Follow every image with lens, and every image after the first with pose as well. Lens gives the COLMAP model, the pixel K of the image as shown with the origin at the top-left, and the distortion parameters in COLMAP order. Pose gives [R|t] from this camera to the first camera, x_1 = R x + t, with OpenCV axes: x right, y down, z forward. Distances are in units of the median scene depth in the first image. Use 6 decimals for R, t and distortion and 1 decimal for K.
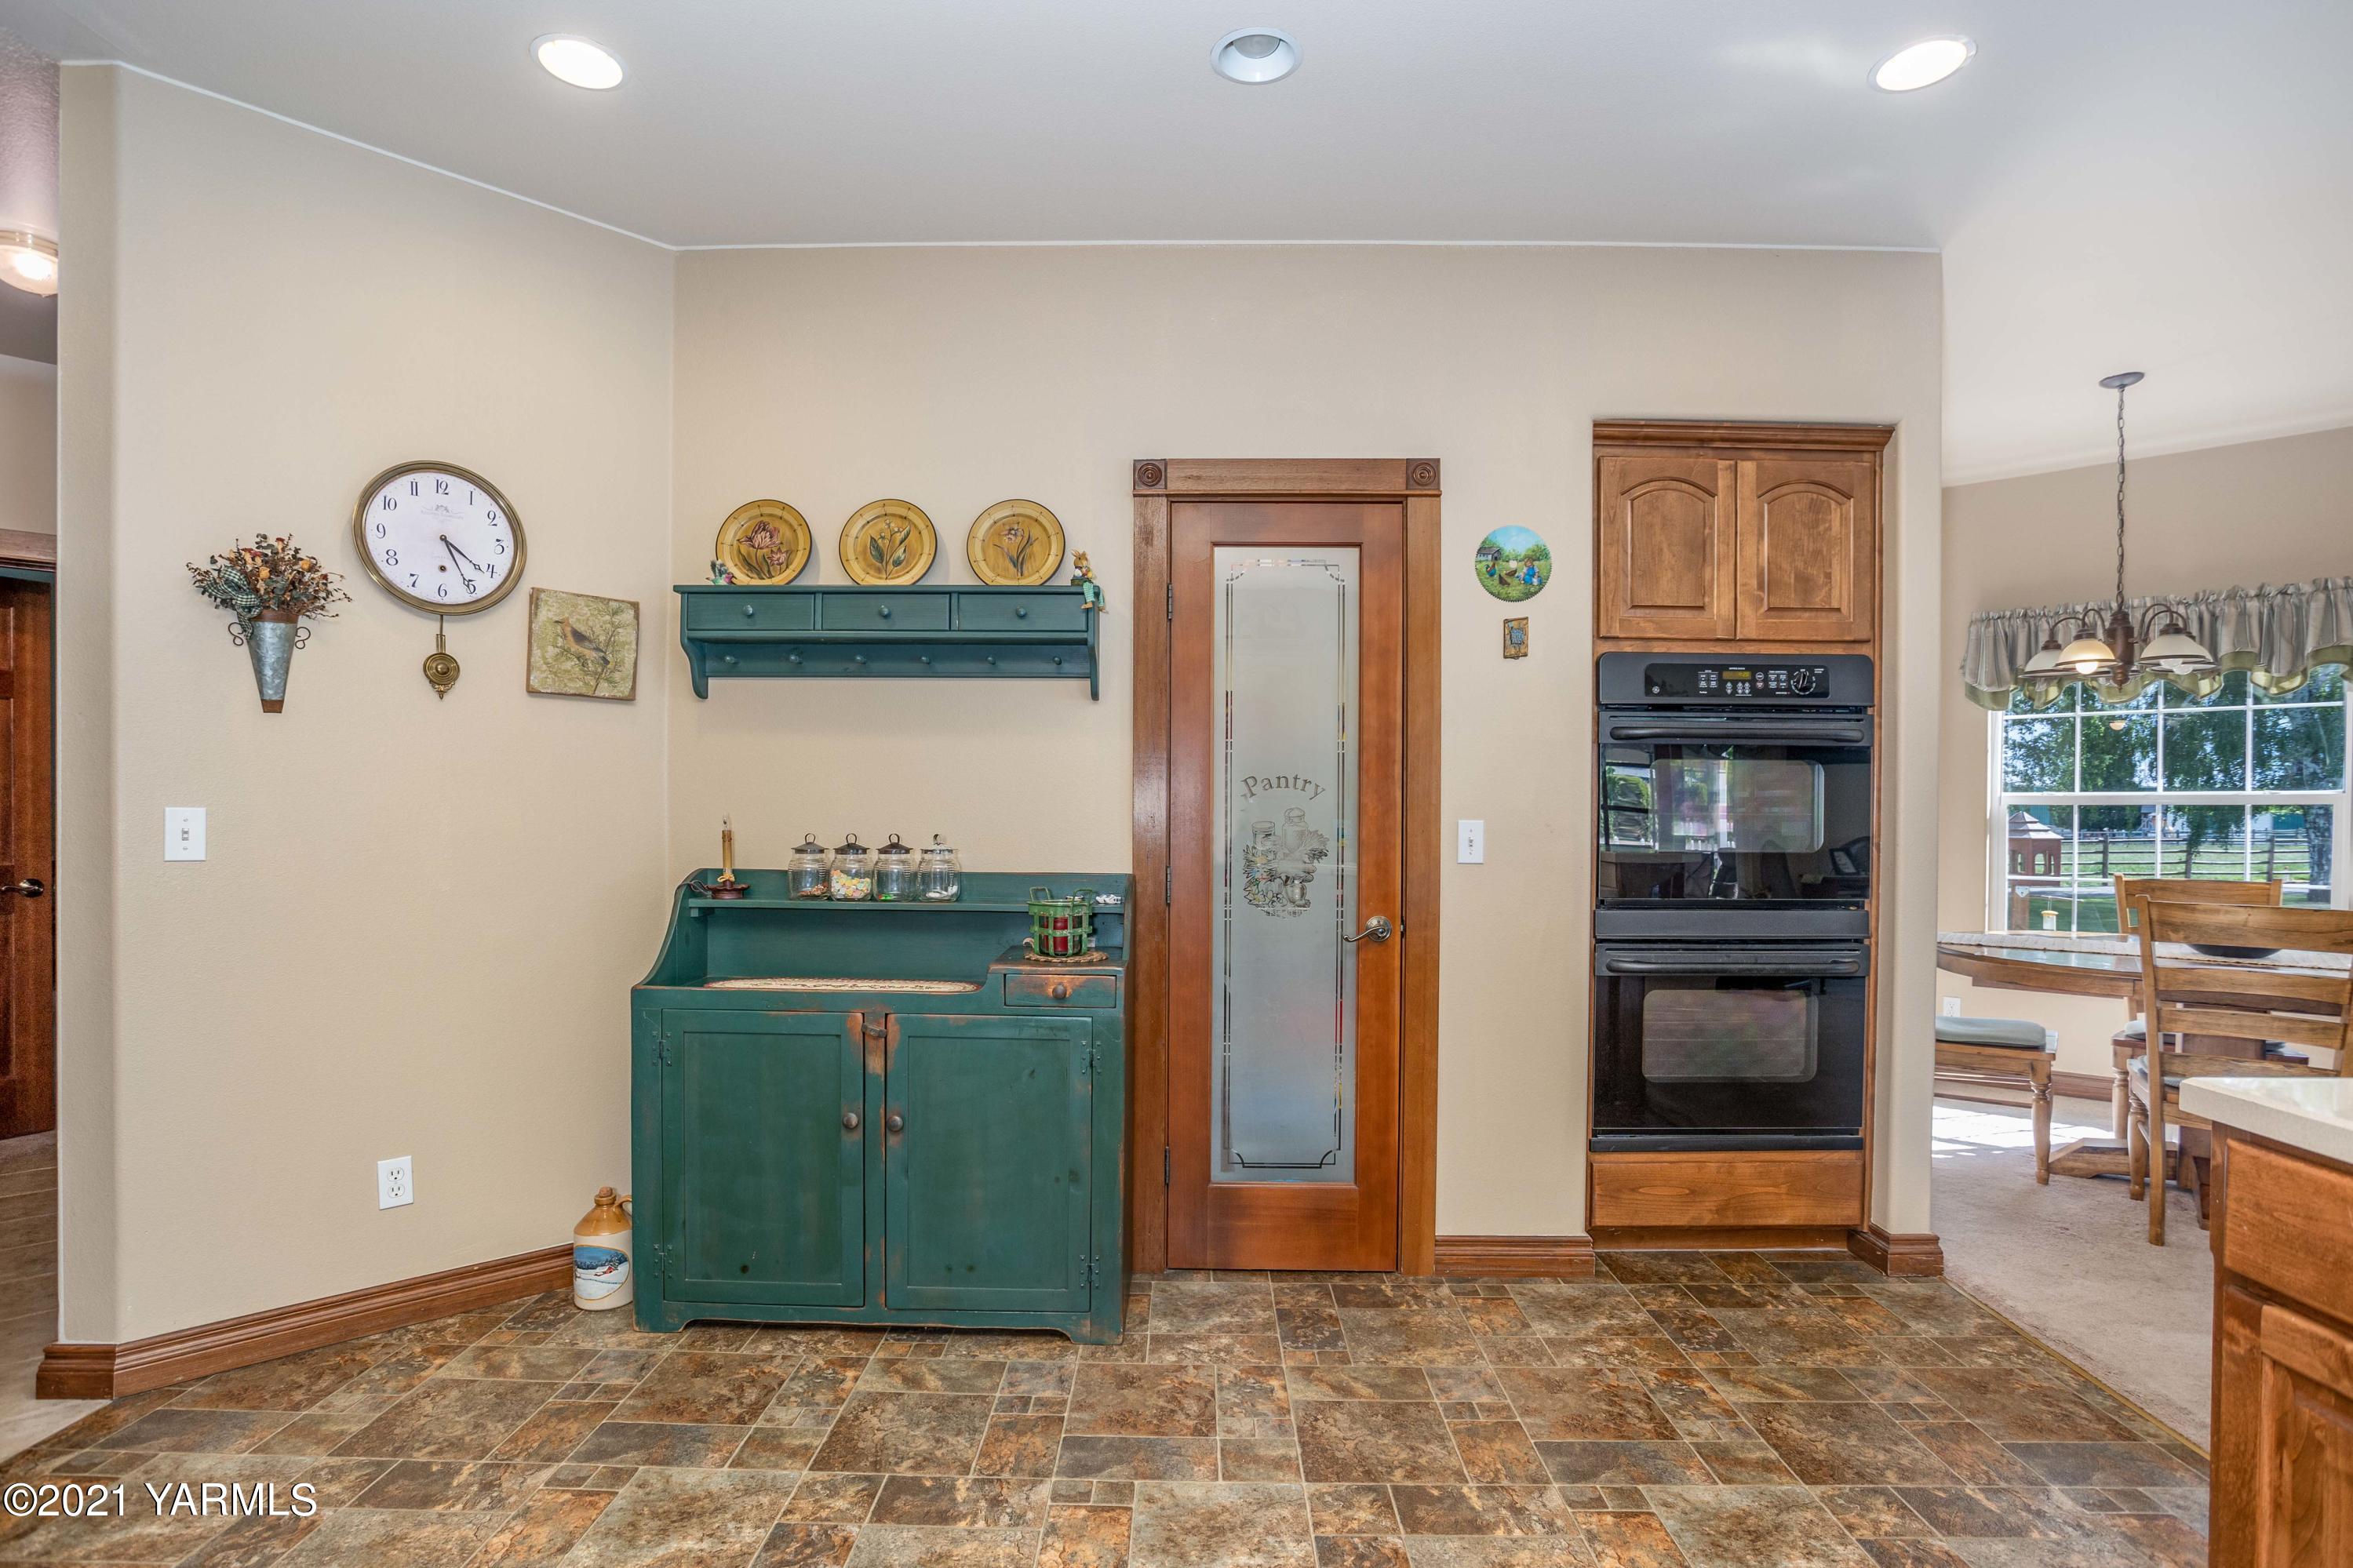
lens RADIAL K [[1149.6, 0, 1204.0], [0, 1149.6, 831.6], [0, 0, 1]] dist [-0.058854, 0.027897]
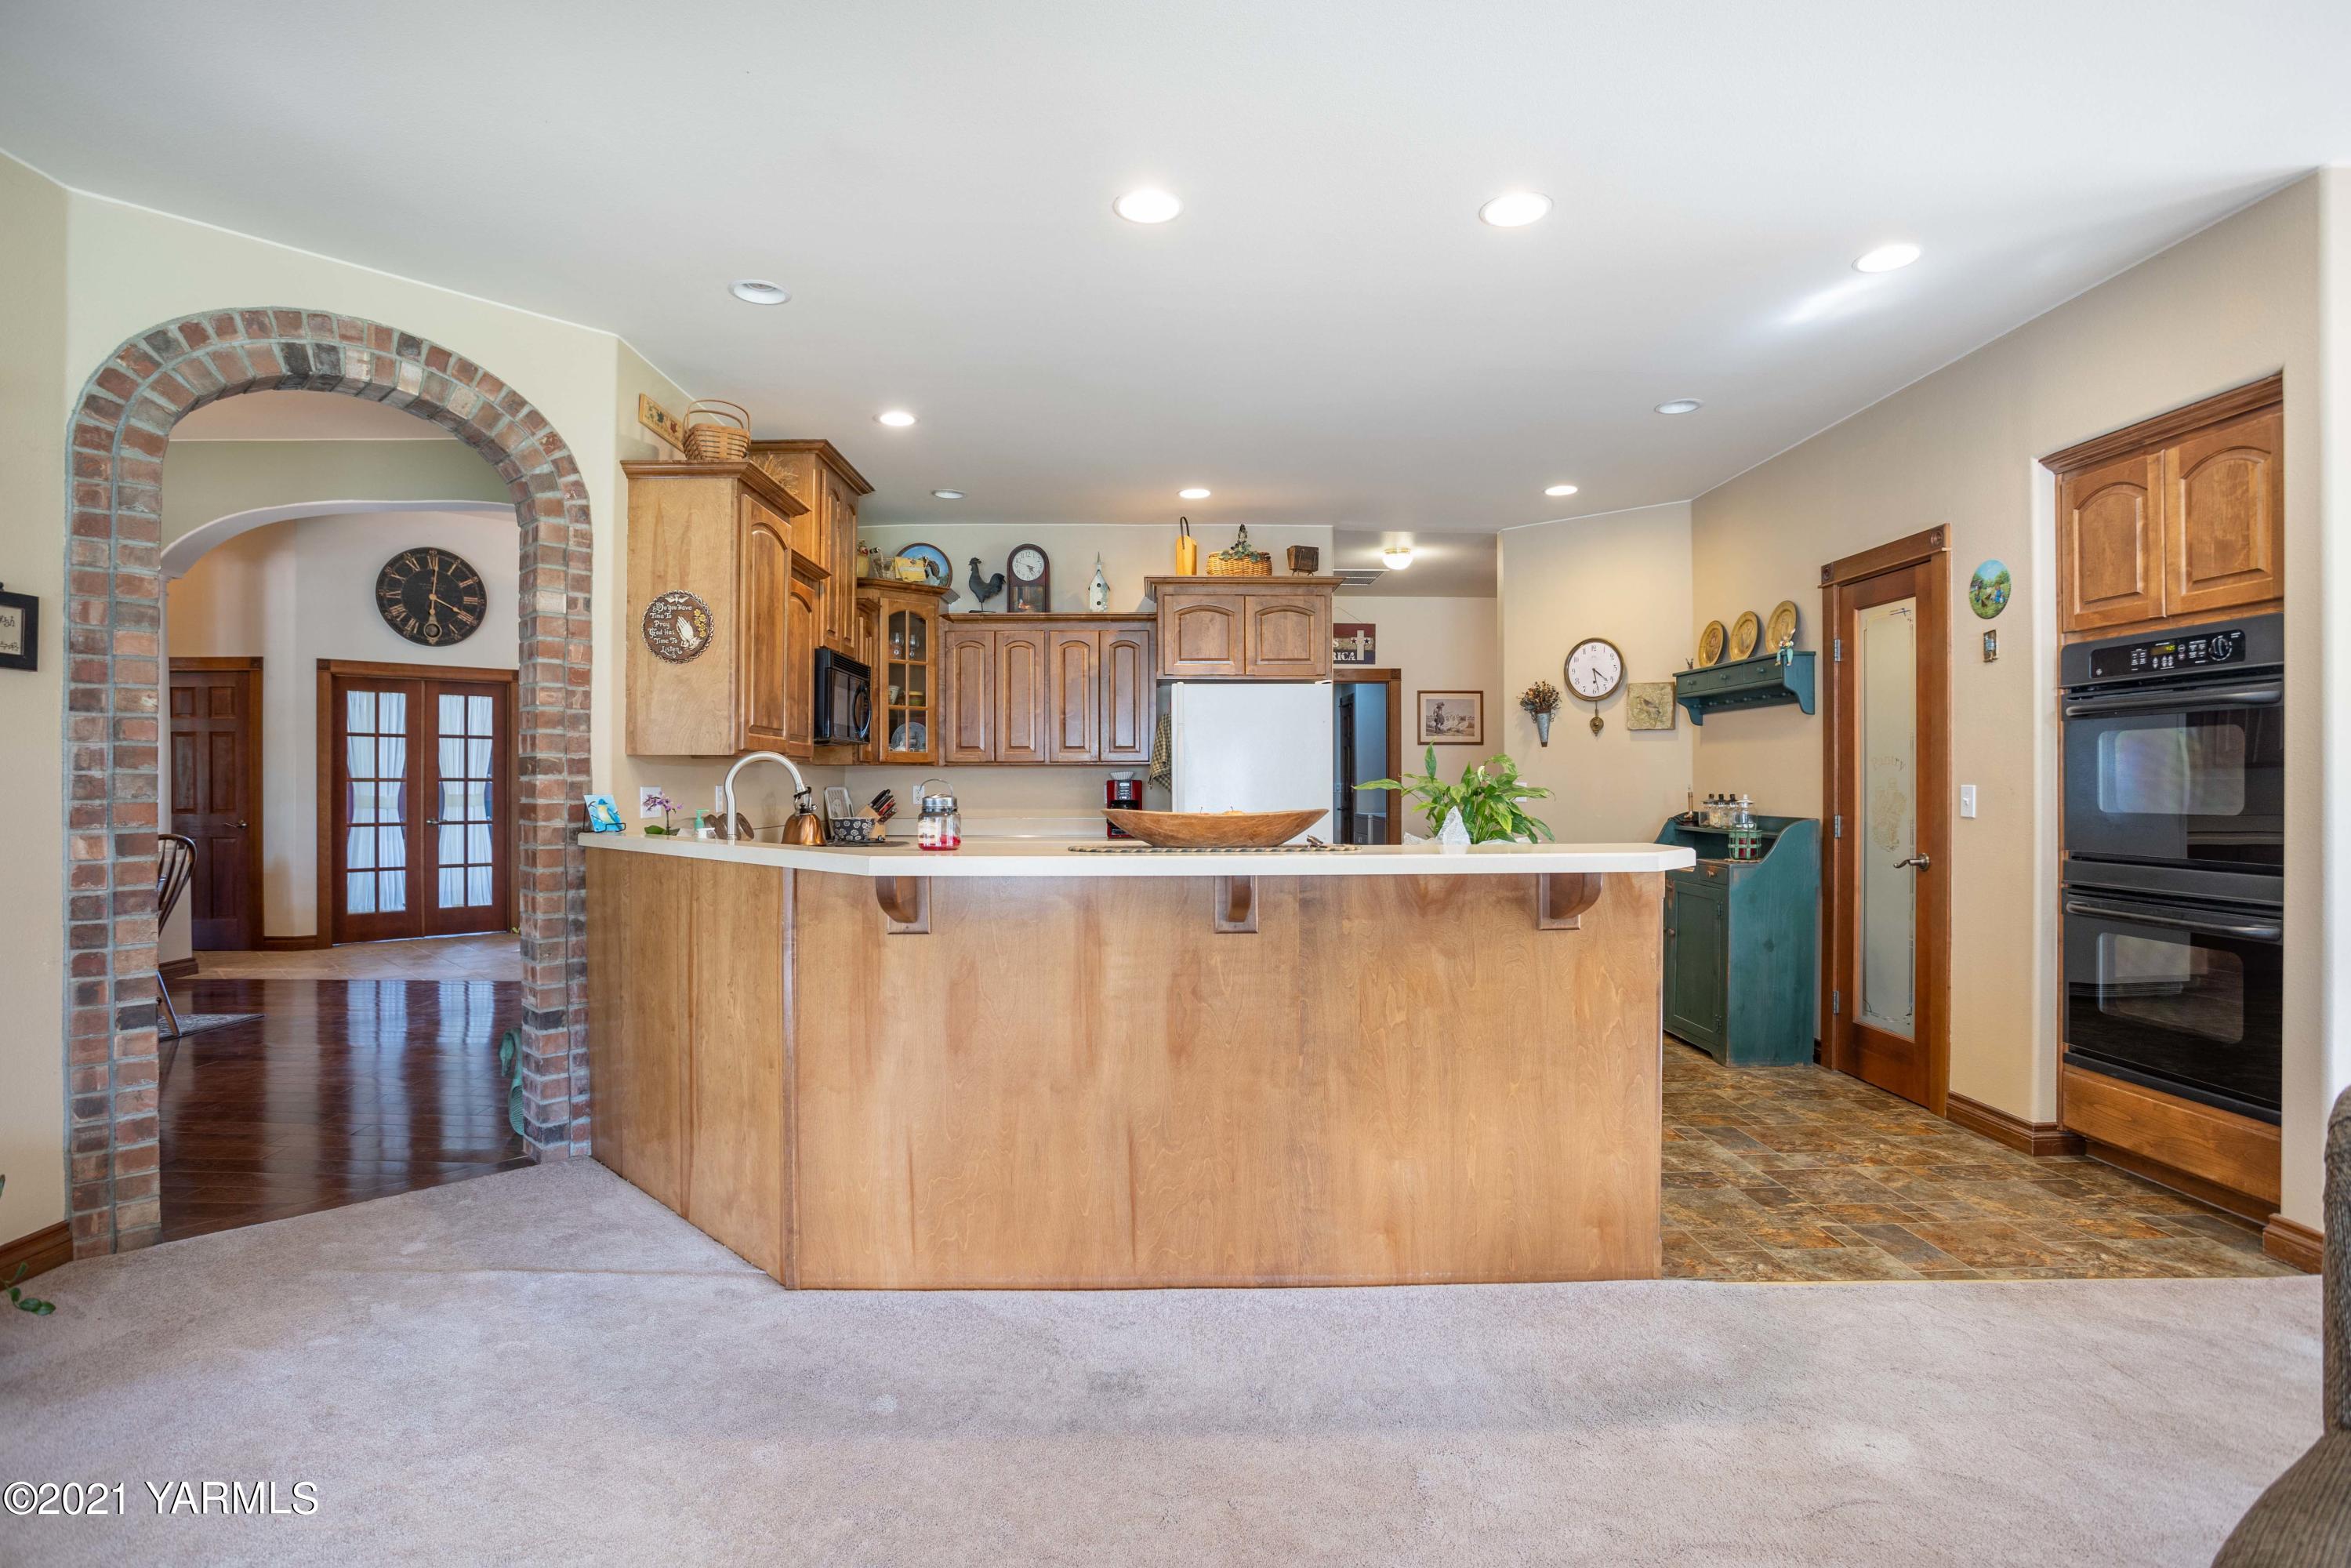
lens RADIAL K [[1166.5, 0, 1175.5], [0, 1166.5, 784.0], [0, 0, 1]] dist [-0.027763, -0.000085]
pose [[0.031898, -0.006219, -0.999472, 1.551949], [-0.010850, 0.999920, -0.006568, 0.007450], [0.999432, 0.011054, 0.031828, 0.026557]]
